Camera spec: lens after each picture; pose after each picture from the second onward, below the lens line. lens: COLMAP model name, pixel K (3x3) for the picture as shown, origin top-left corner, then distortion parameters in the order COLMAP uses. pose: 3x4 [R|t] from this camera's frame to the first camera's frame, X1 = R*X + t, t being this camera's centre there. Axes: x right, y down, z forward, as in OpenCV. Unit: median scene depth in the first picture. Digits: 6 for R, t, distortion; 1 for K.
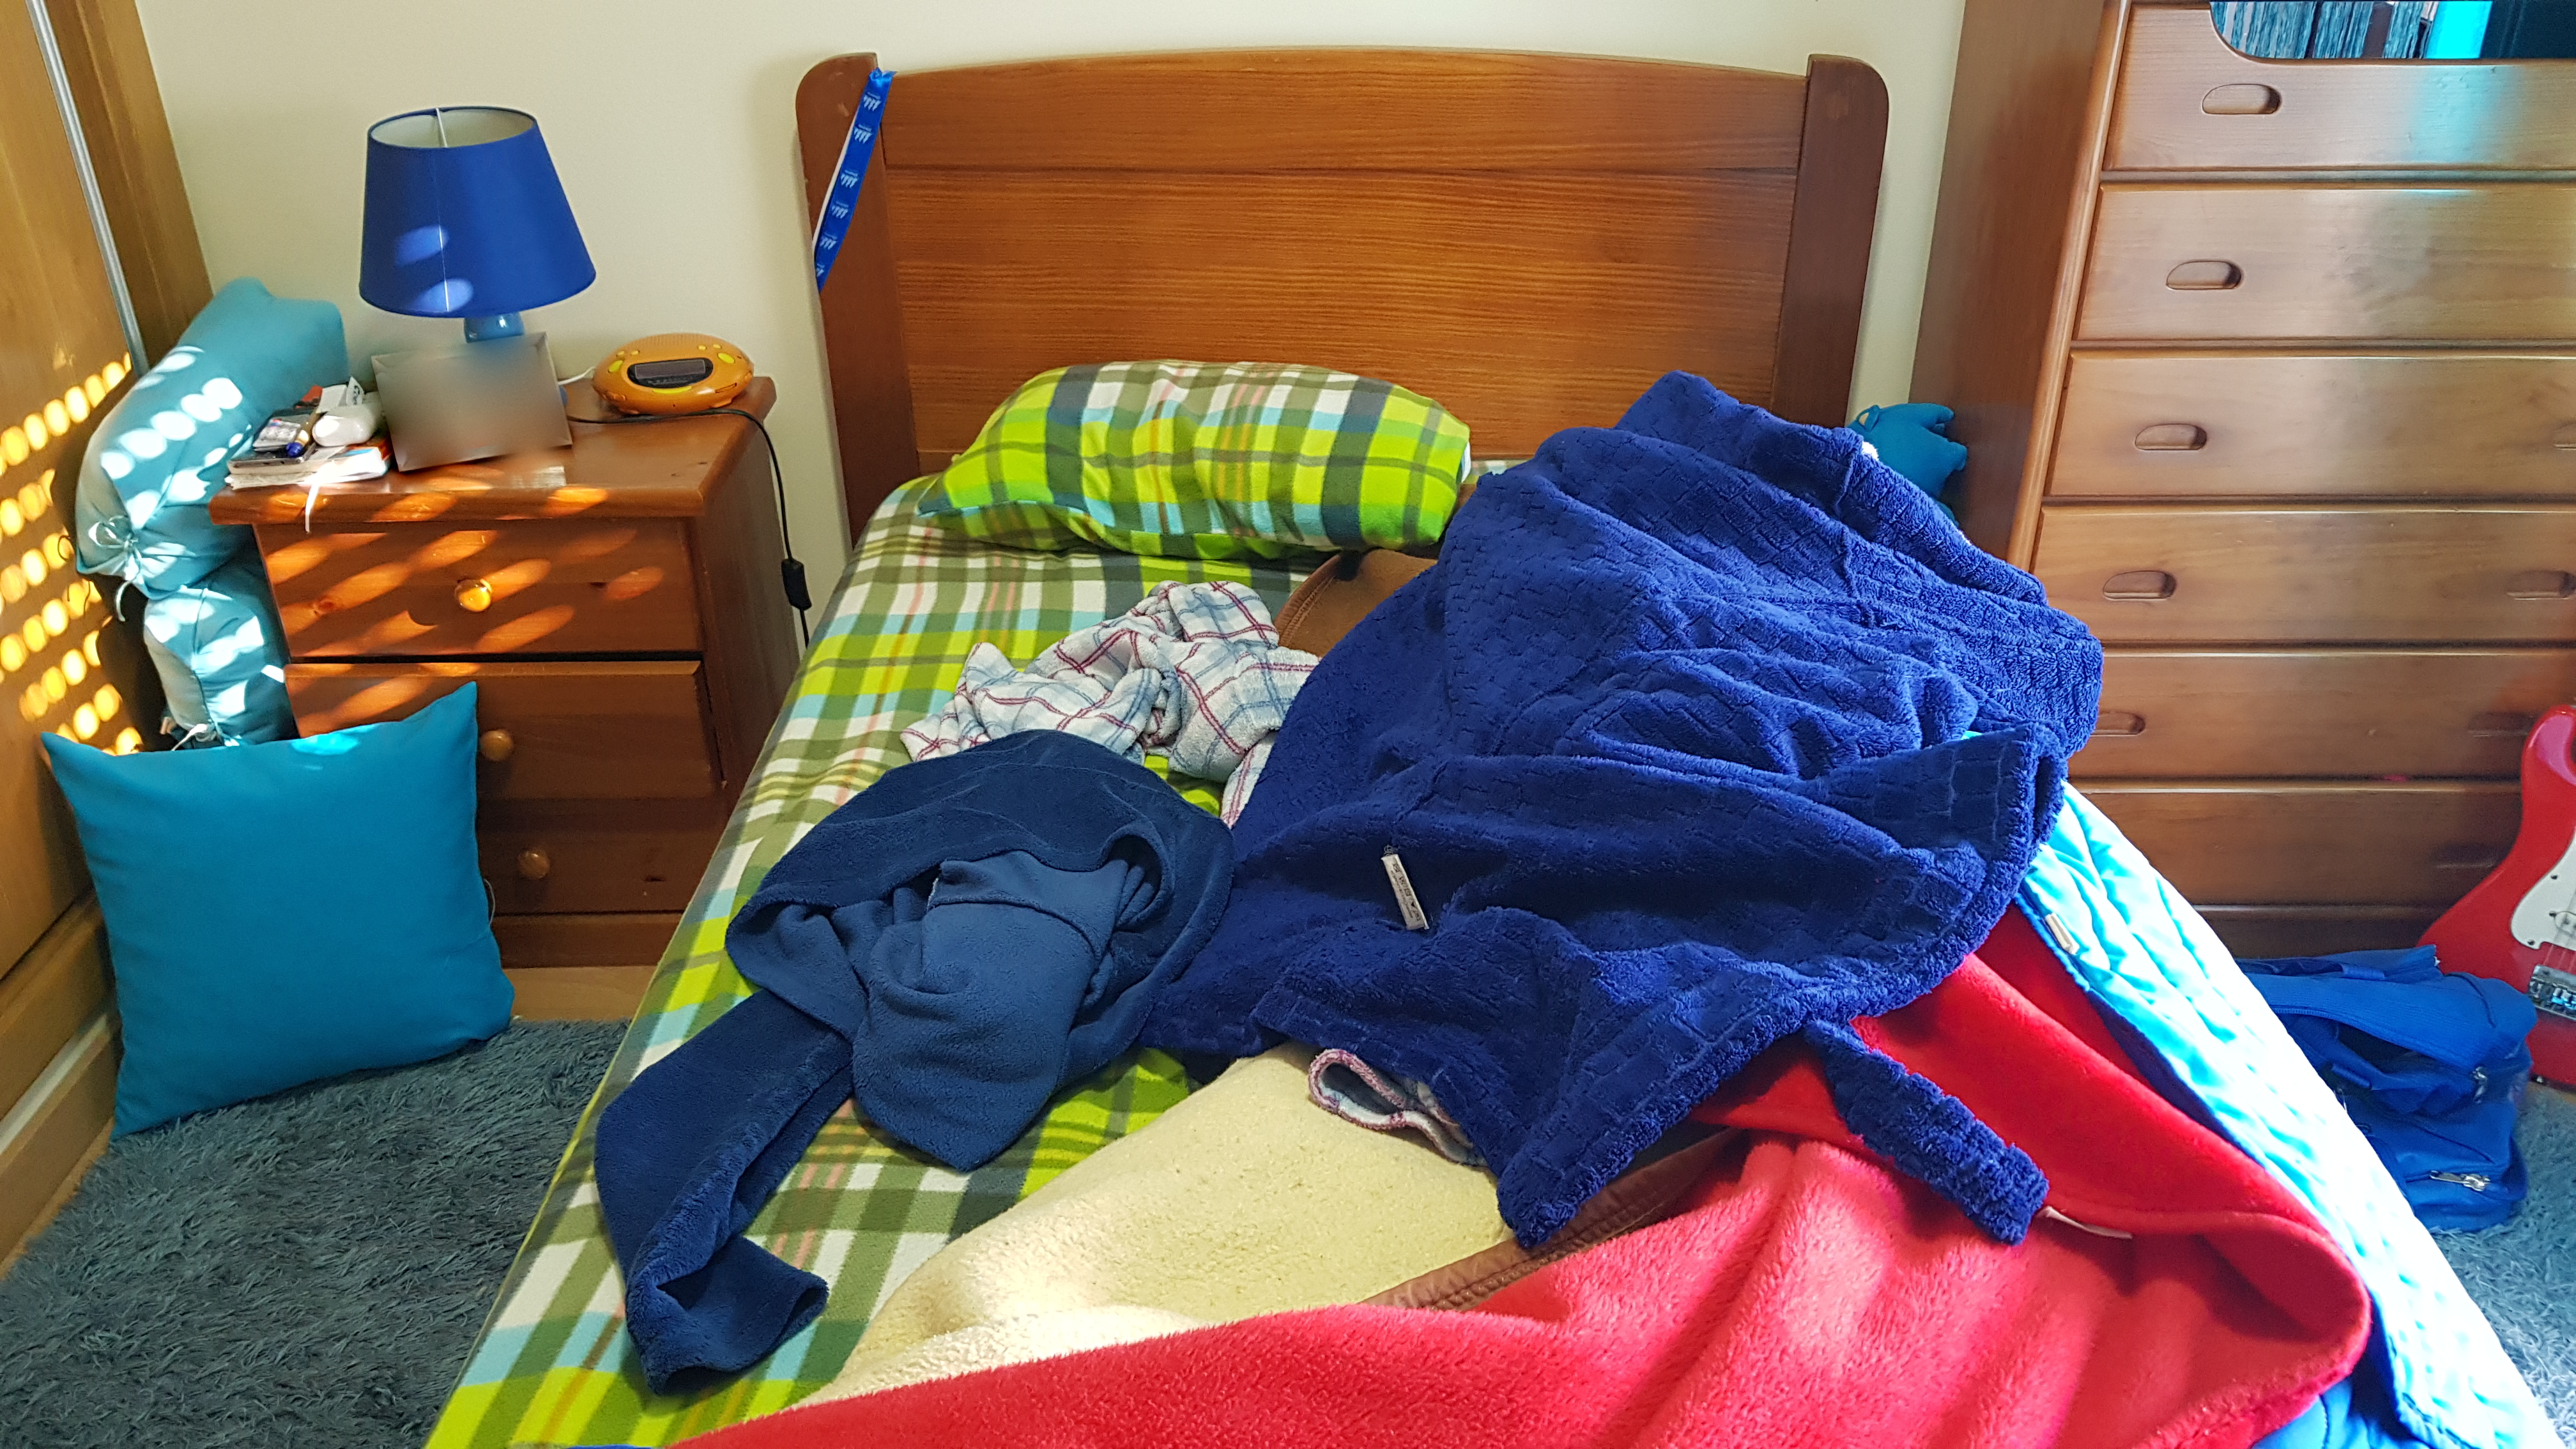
lens RADIAL K [[1963.4, 0, 1302.5], [0, 1963.4, 730.8], [0, 0, 1]] dist [0.072733, -0.154577]
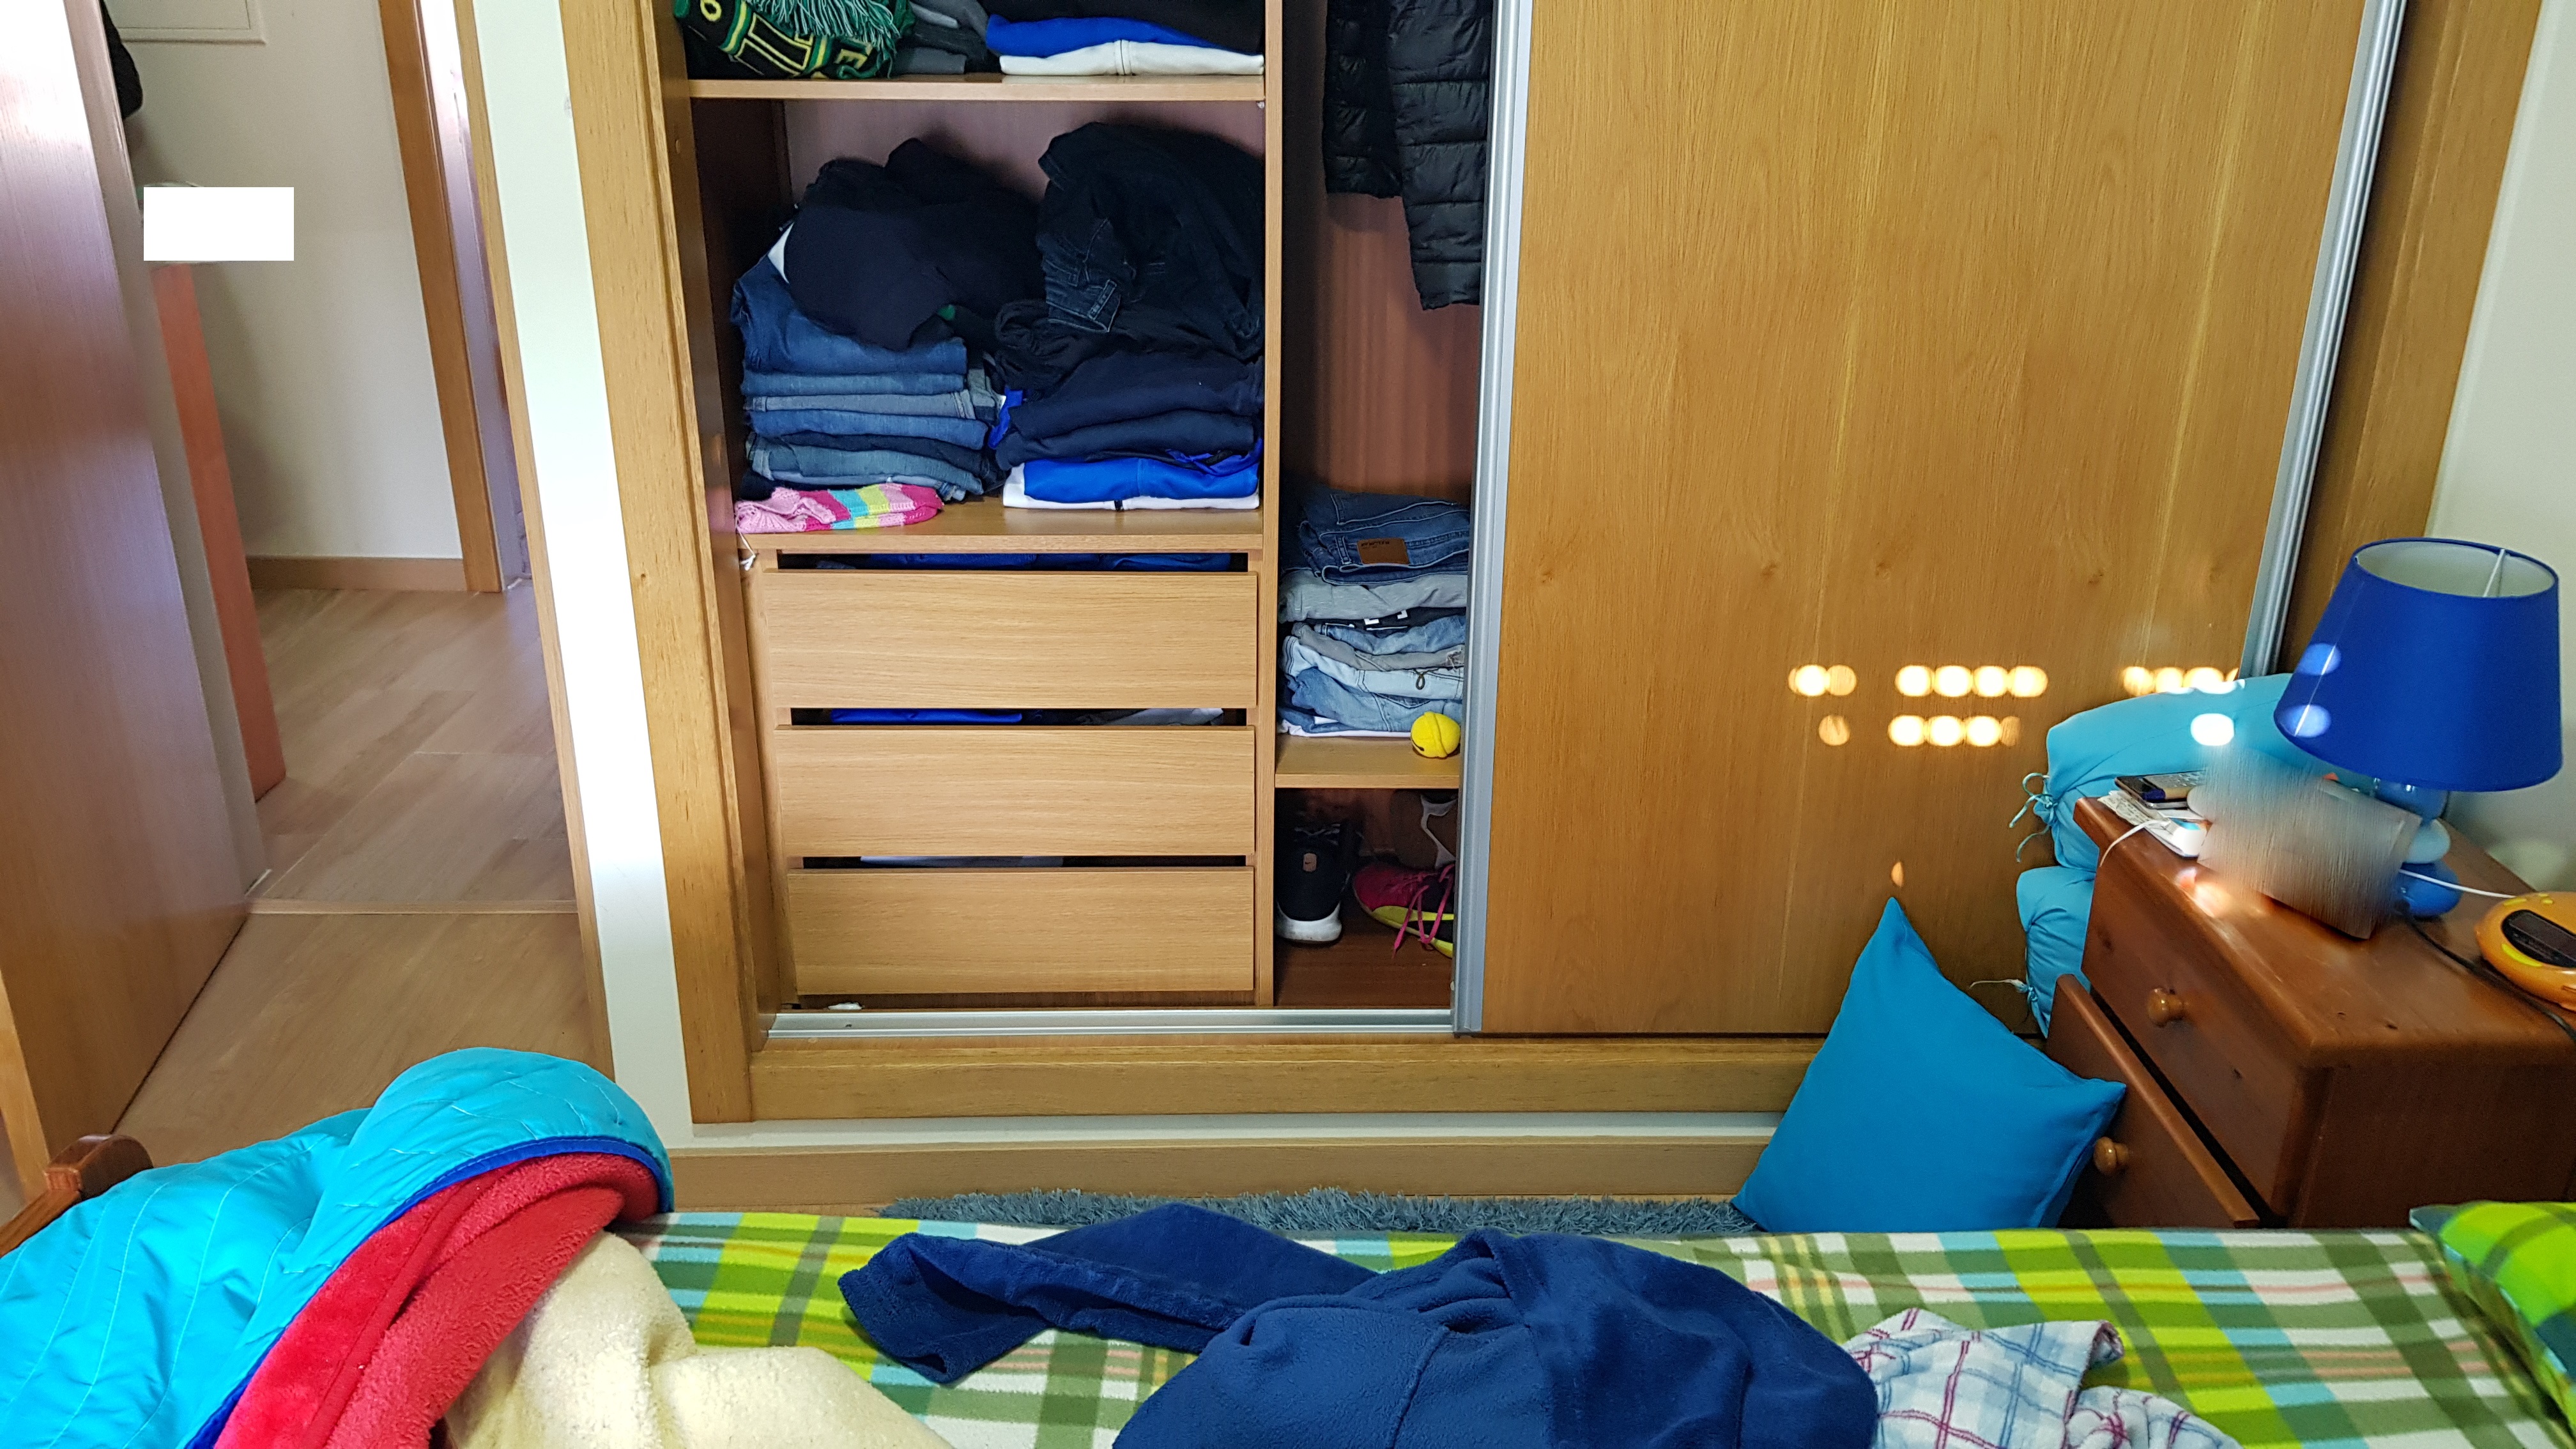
lens RADIAL K [[1963.4, 0, 1302.5], [0, 1963.4, 730.8], [0, 0, 1]] dist [0.072733, -0.154577]
pose [[0.004104, 0.369509, -0.929218, 0.403316], [-0.495716, 0.807768, 0.319025, -0.285143], [0.868475, 0.459319, 0.186487, 0.461692]]
